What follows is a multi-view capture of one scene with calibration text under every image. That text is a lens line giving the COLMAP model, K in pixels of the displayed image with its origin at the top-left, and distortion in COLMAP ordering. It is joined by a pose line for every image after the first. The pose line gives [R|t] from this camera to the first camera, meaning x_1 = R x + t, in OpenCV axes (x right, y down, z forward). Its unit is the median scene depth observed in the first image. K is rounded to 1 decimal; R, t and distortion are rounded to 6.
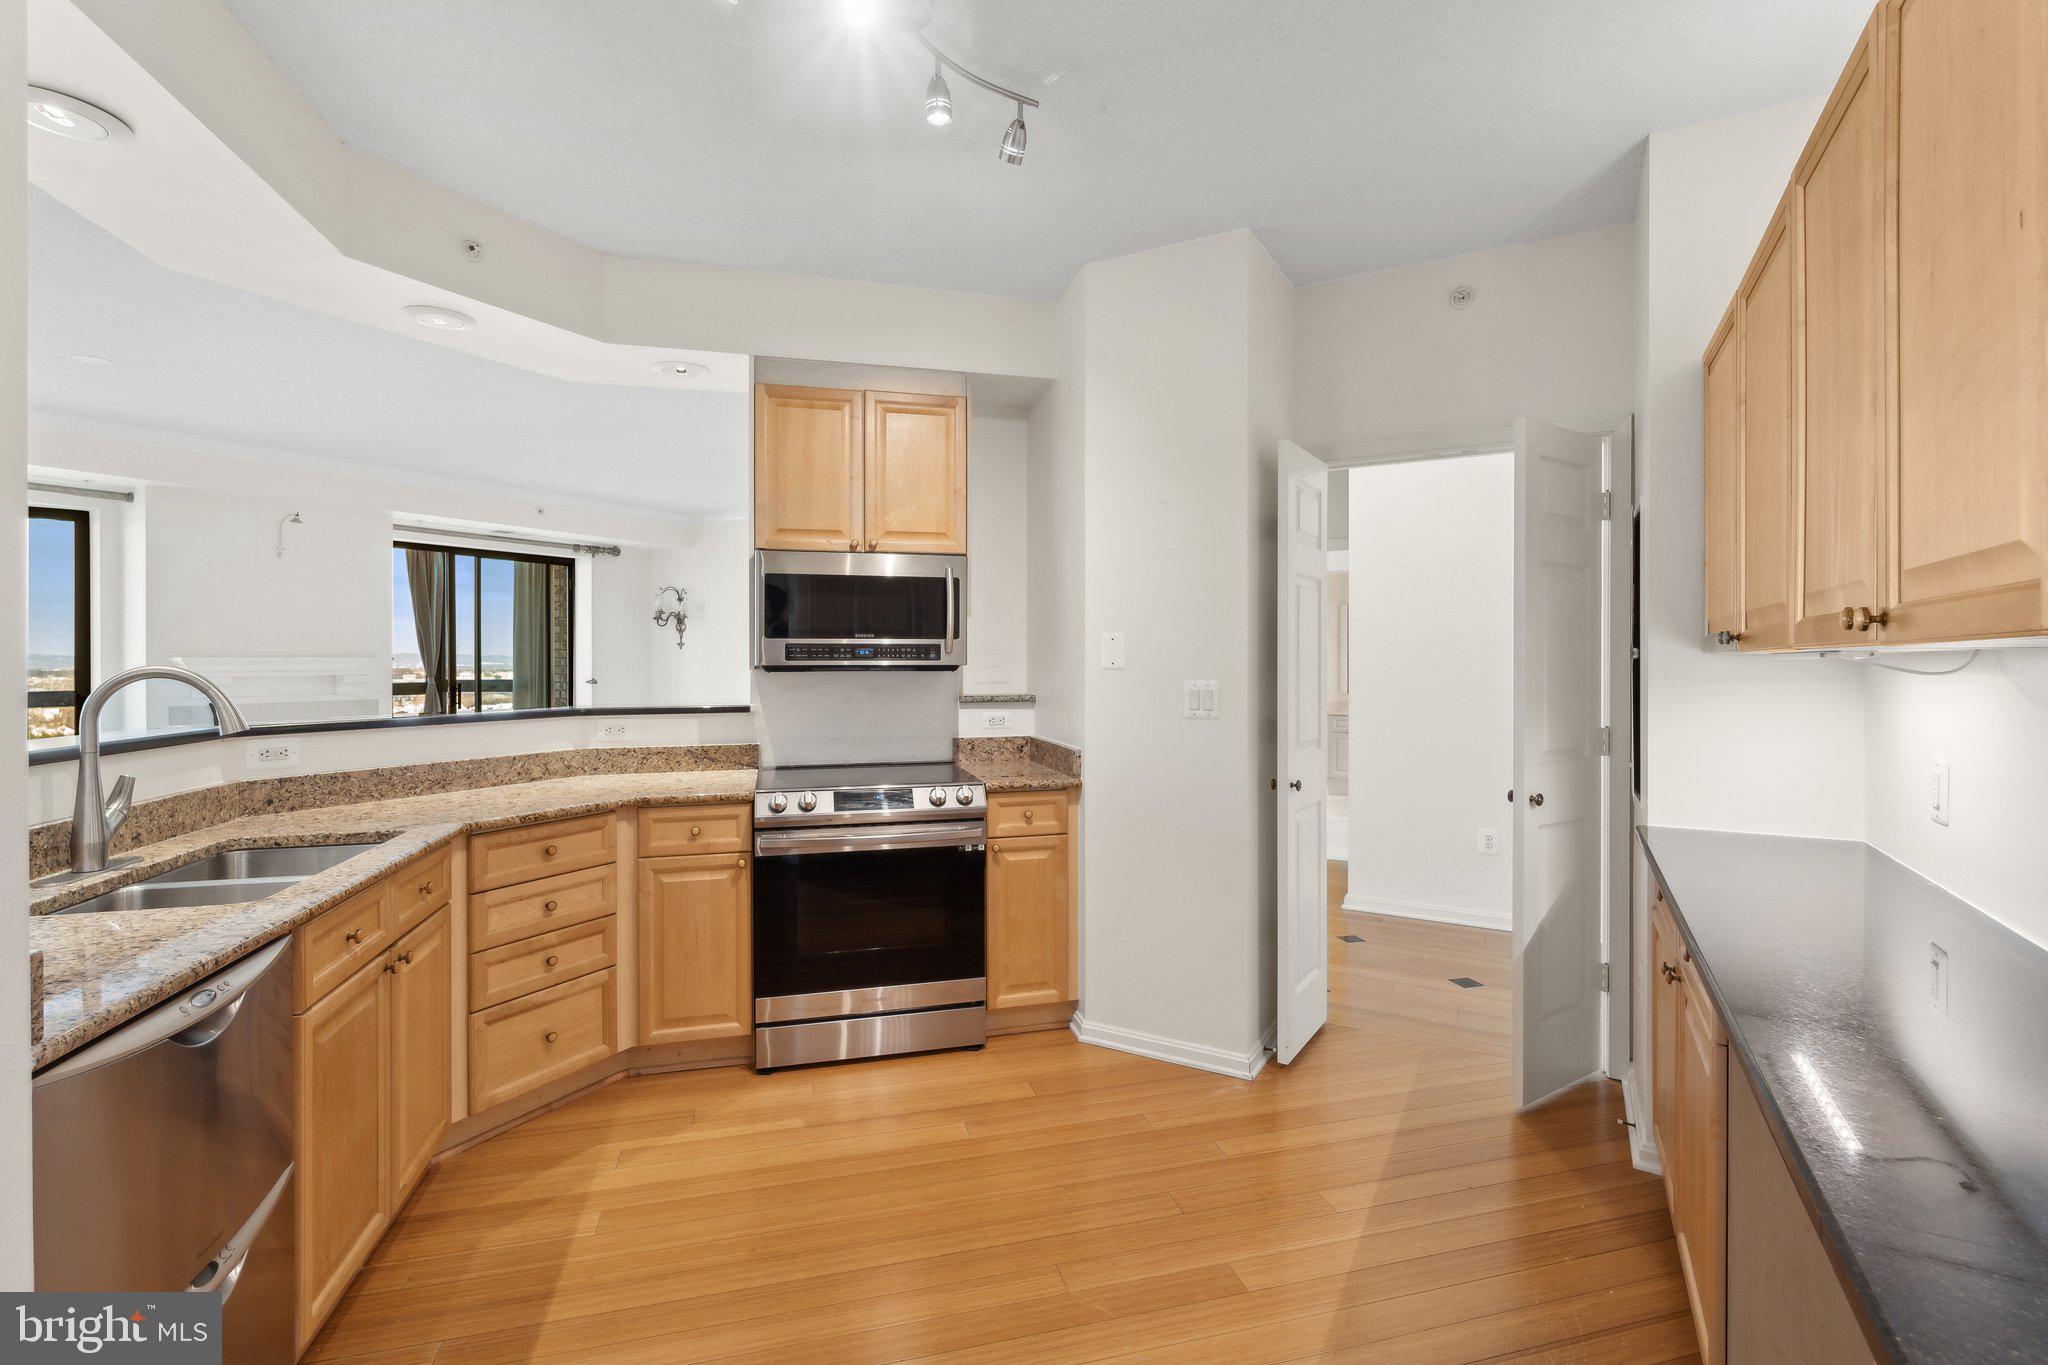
lens RADIAL K [[973.8, 0, 1032.3], [0, 973.8, 656.9], [0, 0, 1]] dist [-0.000049, -0.000147]
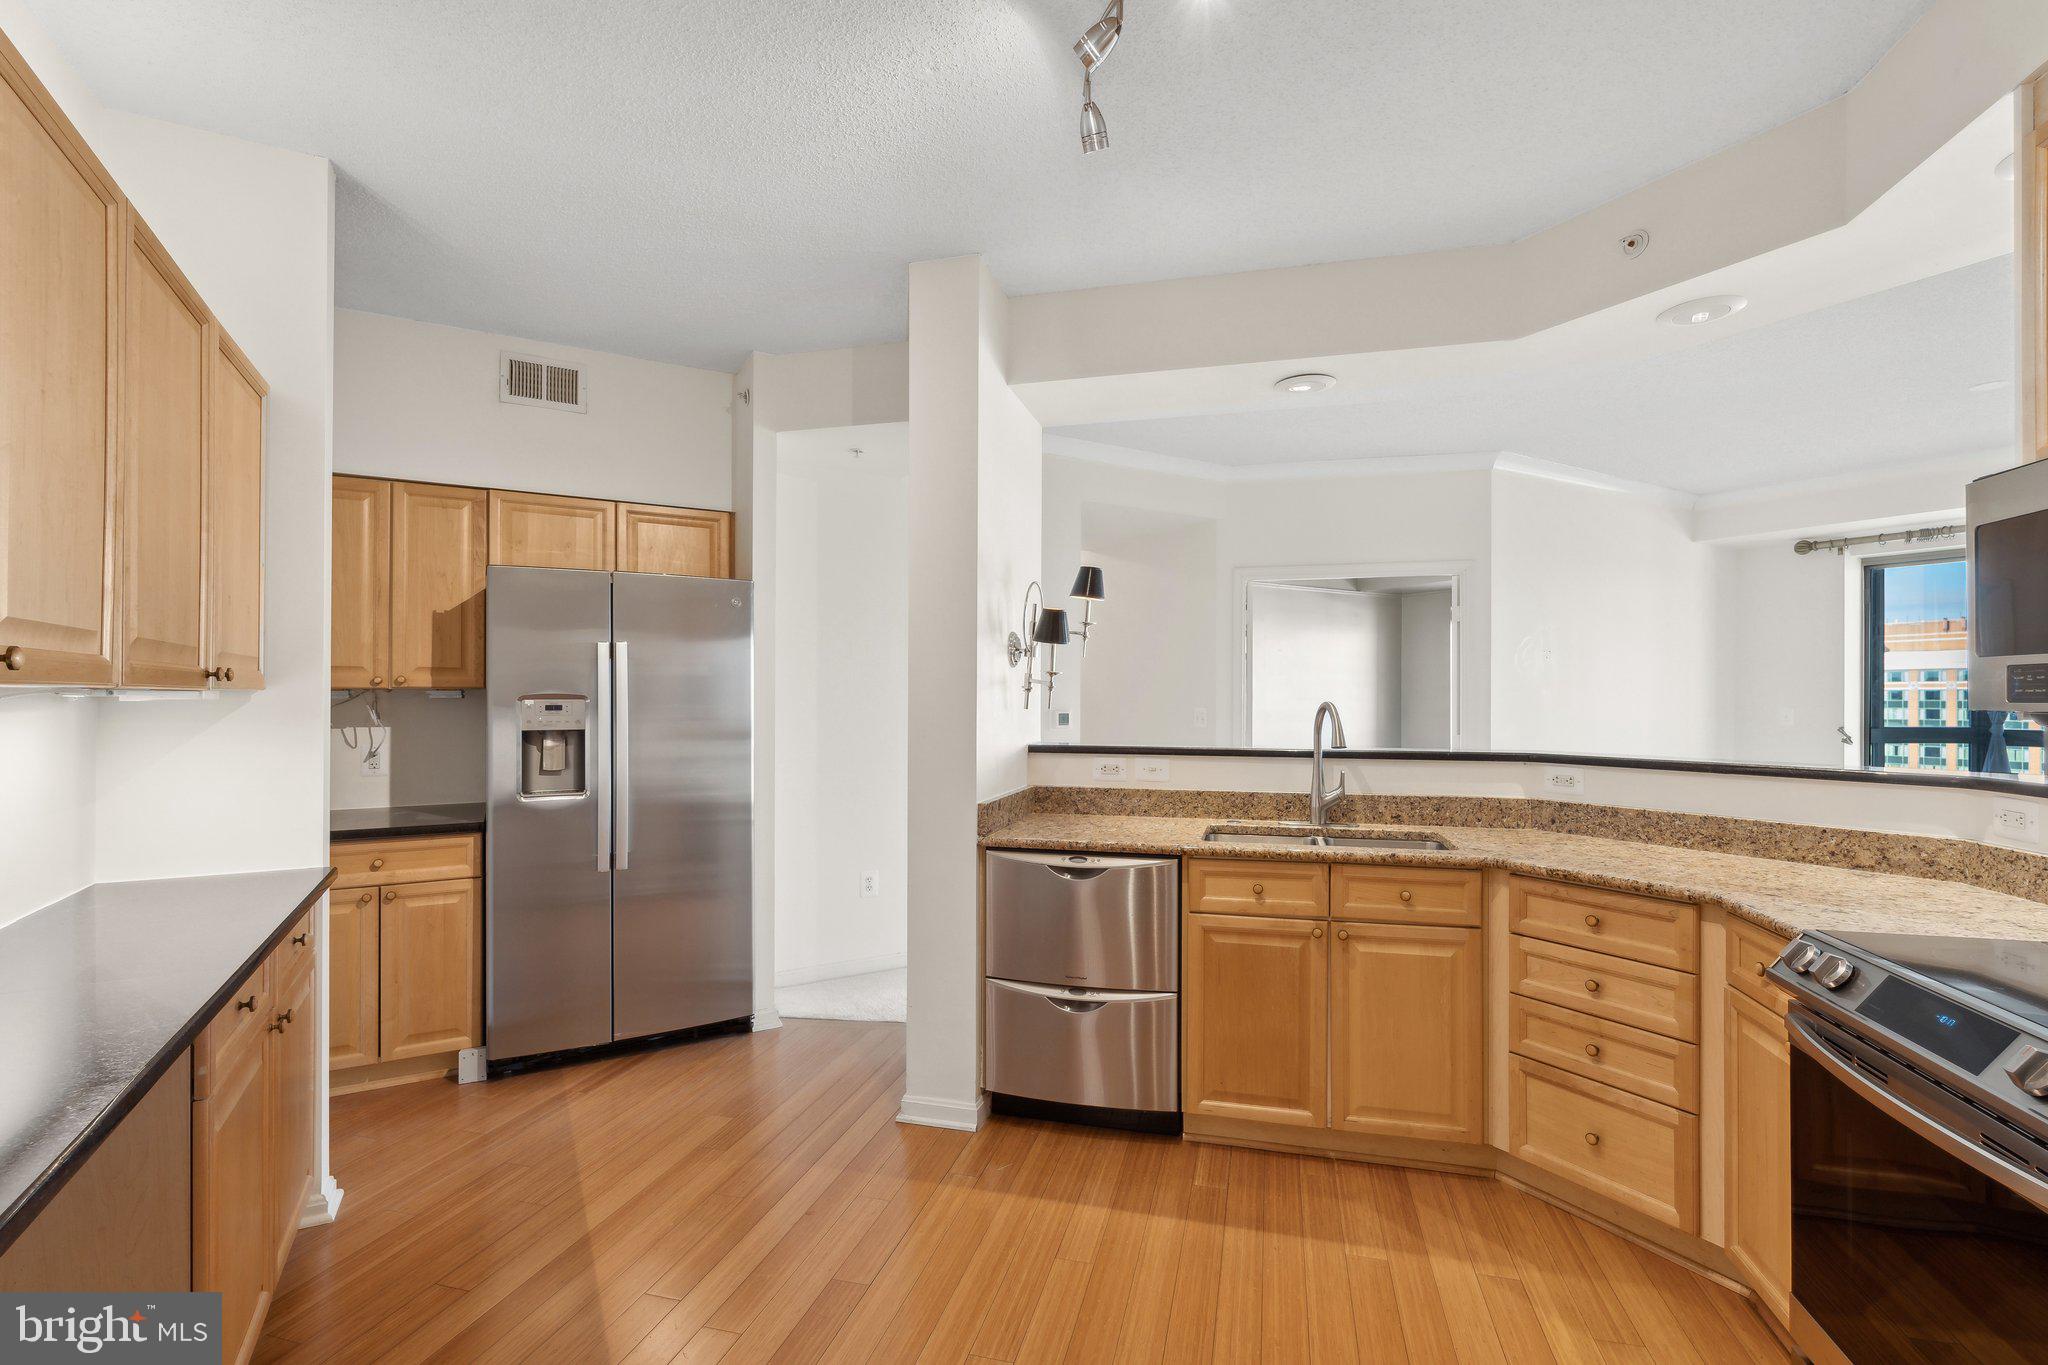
lens RADIAL K [[958.3, 0, 1024.0], [0, 958.3, 682.5], [0, 0, 1]] dist [-0.004165, -0.000529]
pose [[-0.522694, -0.008255, -0.852480, 0.492183], [0.001986, 0.999939, -0.010901, -0.003929], [0.852518, -0.007391, -0.522645, 1.018897]]
